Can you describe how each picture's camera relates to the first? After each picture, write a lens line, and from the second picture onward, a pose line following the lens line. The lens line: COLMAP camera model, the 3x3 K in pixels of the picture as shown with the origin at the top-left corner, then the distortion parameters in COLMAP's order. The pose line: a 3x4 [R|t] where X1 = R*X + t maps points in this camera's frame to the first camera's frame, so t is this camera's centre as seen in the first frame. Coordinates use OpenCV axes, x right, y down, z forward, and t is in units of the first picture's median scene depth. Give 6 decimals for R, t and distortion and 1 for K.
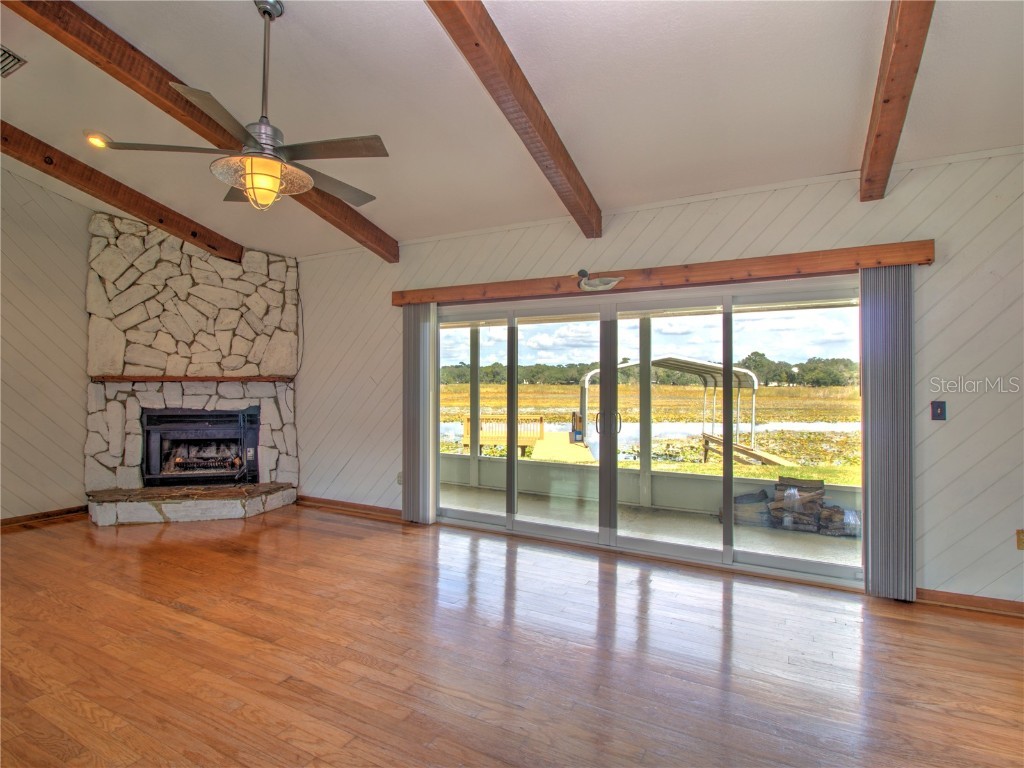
lens RADIAL K [[526.0, 0, 496.4], [0, 526.0, 378.7], [0, 0, 1]] dist [-0.007138, -0.007363]
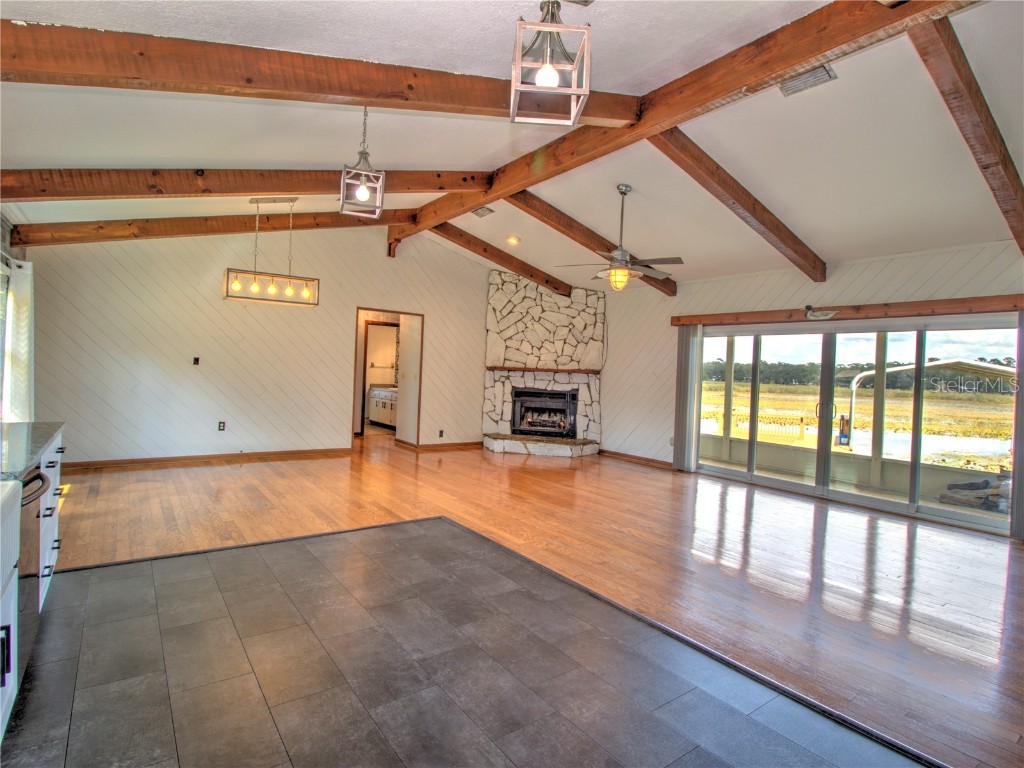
lens RADIAL K [[526.0, 0, 516.5], [0, 526.0, 377.0], [0, 0, 1]] dist [-0.007138, -0.007363]
pose [[0.907381, 0.037534, -0.418631, 0.032850], [-0.034151, 0.999295, 0.015574, -0.000839], [0.418920, 0.000165, 0.908023, -0.514613]]
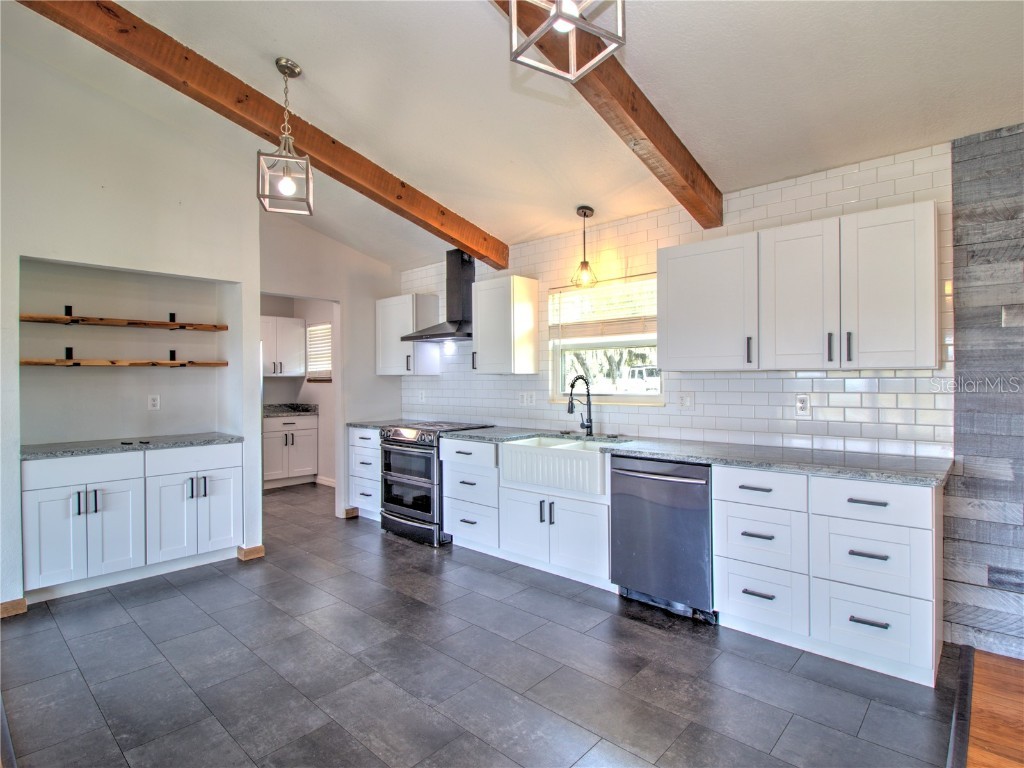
lens RADIAL K [[526.0, 0, 511.7], [0, 526.0, 379.5], [0, 0, 1]] dist [-0.007138, -0.007363]
pose [[-0.971308, 0.008297, 0.237681, -0.424265], [0.007640, 0.999964, -0.003687, 0.002283], [-0.237703, -0.001765, -0.971336, 0.230447]]
